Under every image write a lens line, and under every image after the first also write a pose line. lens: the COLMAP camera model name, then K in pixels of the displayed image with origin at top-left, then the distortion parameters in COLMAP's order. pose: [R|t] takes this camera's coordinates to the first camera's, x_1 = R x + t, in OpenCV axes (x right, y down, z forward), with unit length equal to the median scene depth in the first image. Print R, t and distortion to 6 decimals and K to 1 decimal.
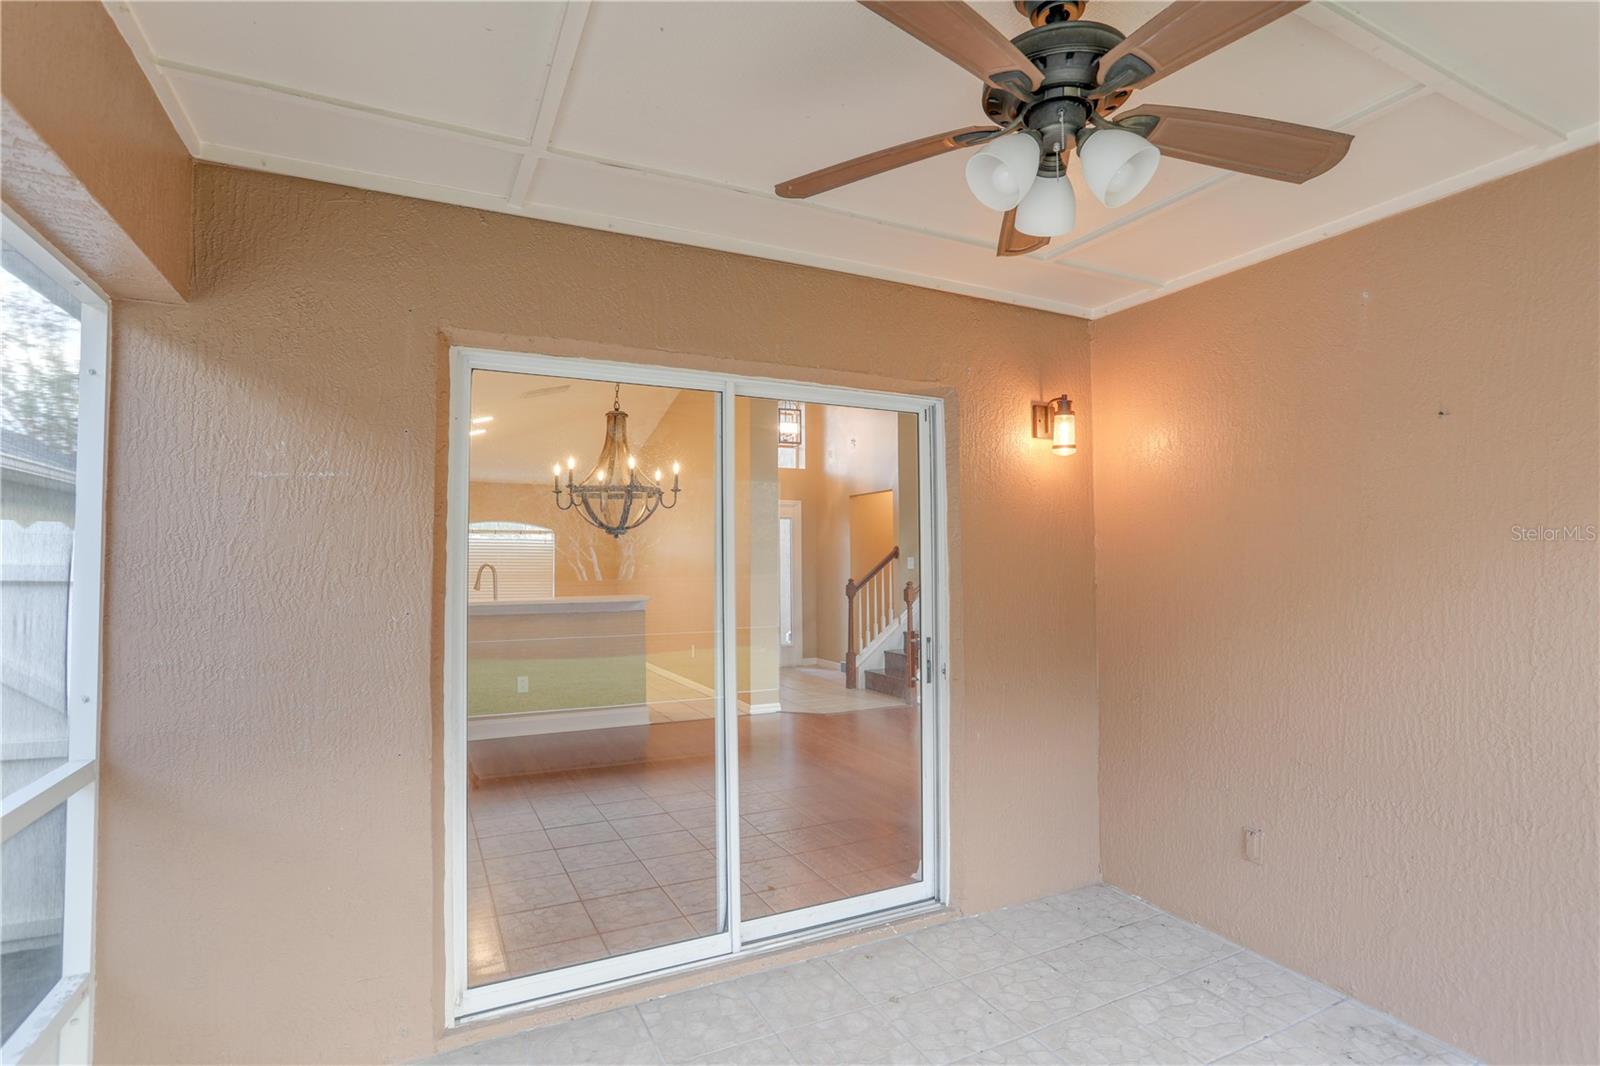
lens RADIAL K [[773.4, 0, 800.0], [0, 773.4, 533.0], [0, 0, 1]] dist [-0.054878, 0.026195]
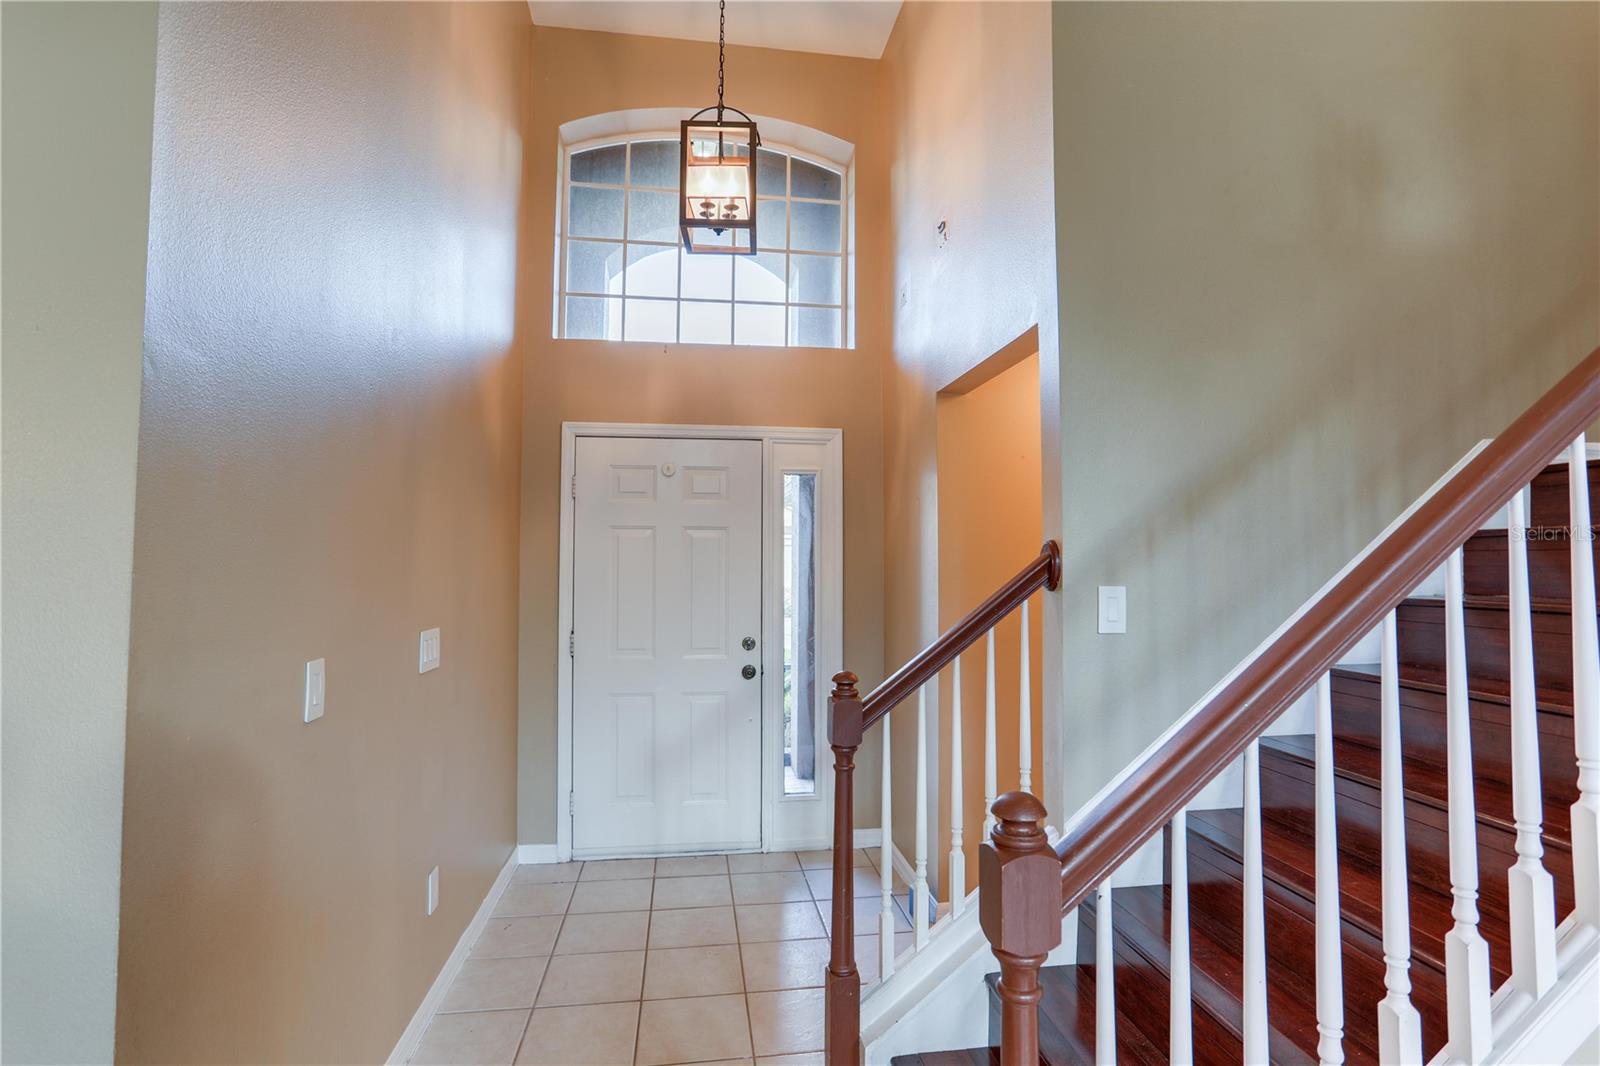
lens RADIAL K [[773.4, 0, 800.0], [0, 773.4, 533.0], [0, 0, 1]] dist [-0.054878, 0.026195]
pose [[0.951622, -0.002679, -0.307261, 0.124644], [0.002639, 0.999996, -0.000545, 0.014313], [0.307261, -0.000292, 0.951625, 0.741756]]
